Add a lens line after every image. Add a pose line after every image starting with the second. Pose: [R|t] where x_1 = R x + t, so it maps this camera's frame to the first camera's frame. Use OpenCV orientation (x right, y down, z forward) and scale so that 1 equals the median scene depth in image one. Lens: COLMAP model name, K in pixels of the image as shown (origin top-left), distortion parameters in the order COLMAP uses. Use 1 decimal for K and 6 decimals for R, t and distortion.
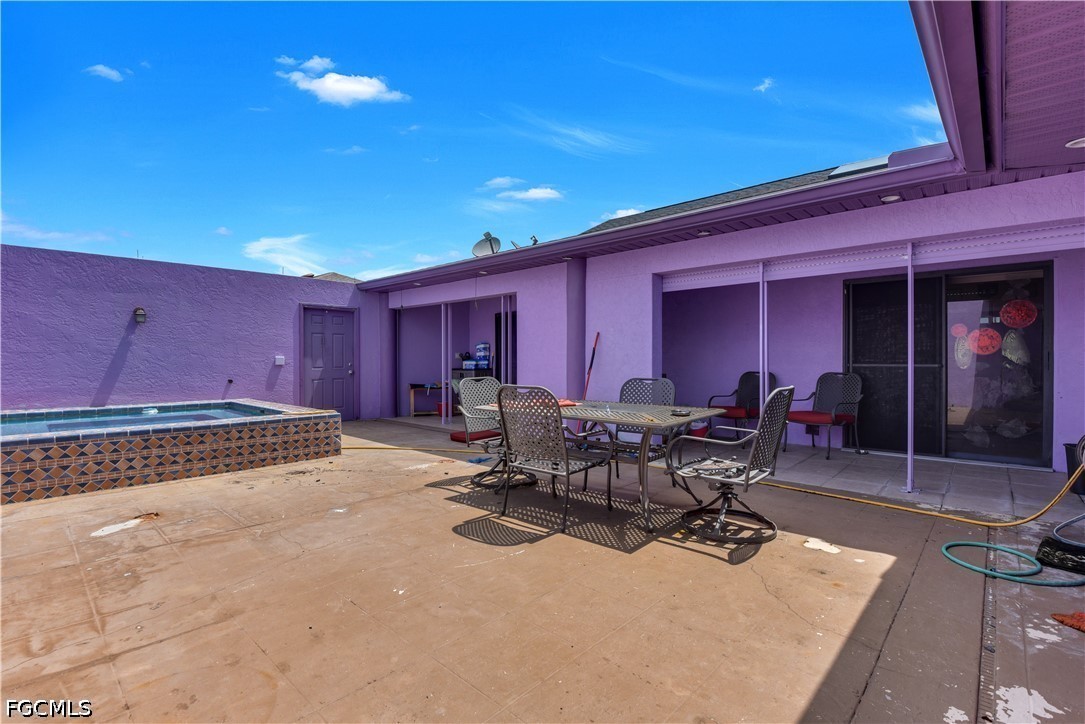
lens RADIAL K [[499.3, 0, 541.8], [0, 499.3, 360.3], [0, 0, 1]] dist [-0.006479, -0.003237]
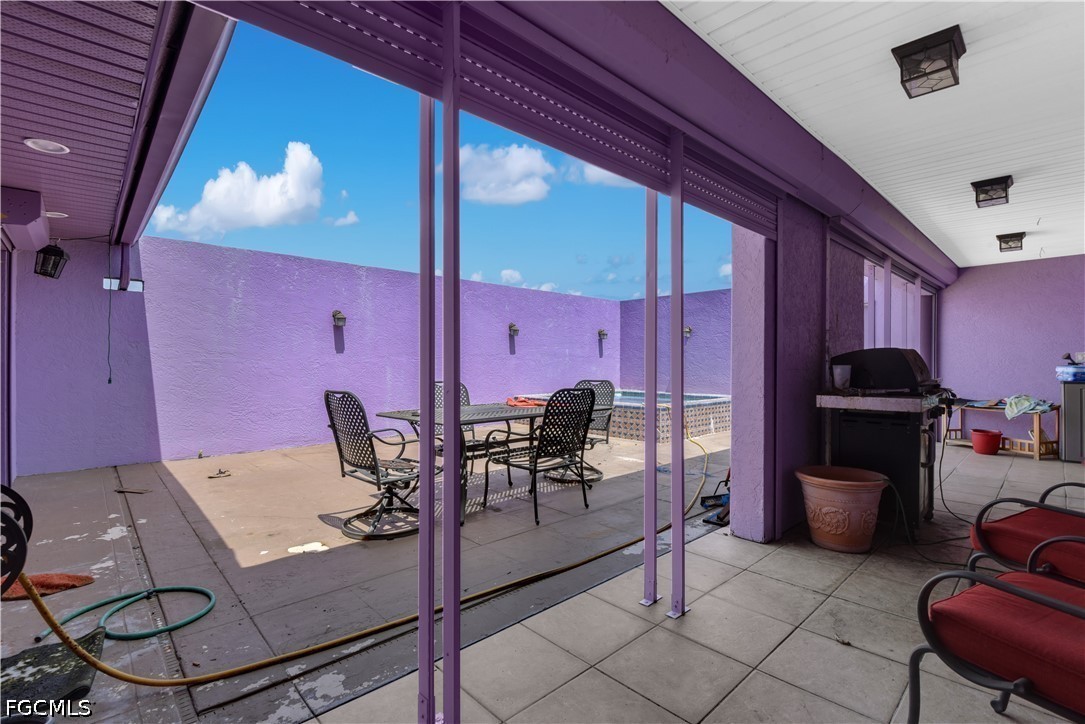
lens RADIAL K [[499.3, 0, 546.5], [0, 499.3, 362.2], [0, 0, 1]] dist [-0.006479, -0.003237]
pose [[-0.070885, 0.002705, -0.997481, 1.413450], [-0.003801, 0.999988, 0.002982, -0.010114], [0.997477, 0.004002, -0.070874, 1.428969]]
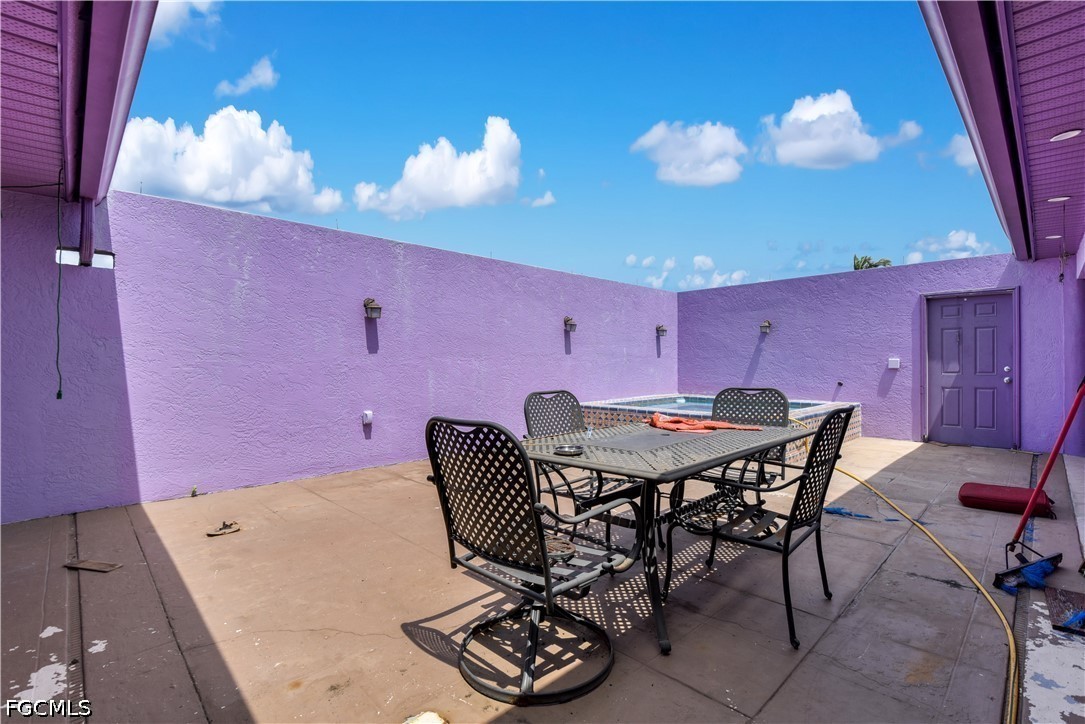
lens RADIAL K [[499.3, 0, 542.2], [0, 499.3, 361.9], [0, 0, 1]] dist [-0.006479, -0.003237]
pose [[-0.060840, 0.000800, -0.998147, 0.976843], [0.002129, 0.999998, 0.000672, -0.010102], [0.998145, -0.002084, -0.060841, 1.063459]]
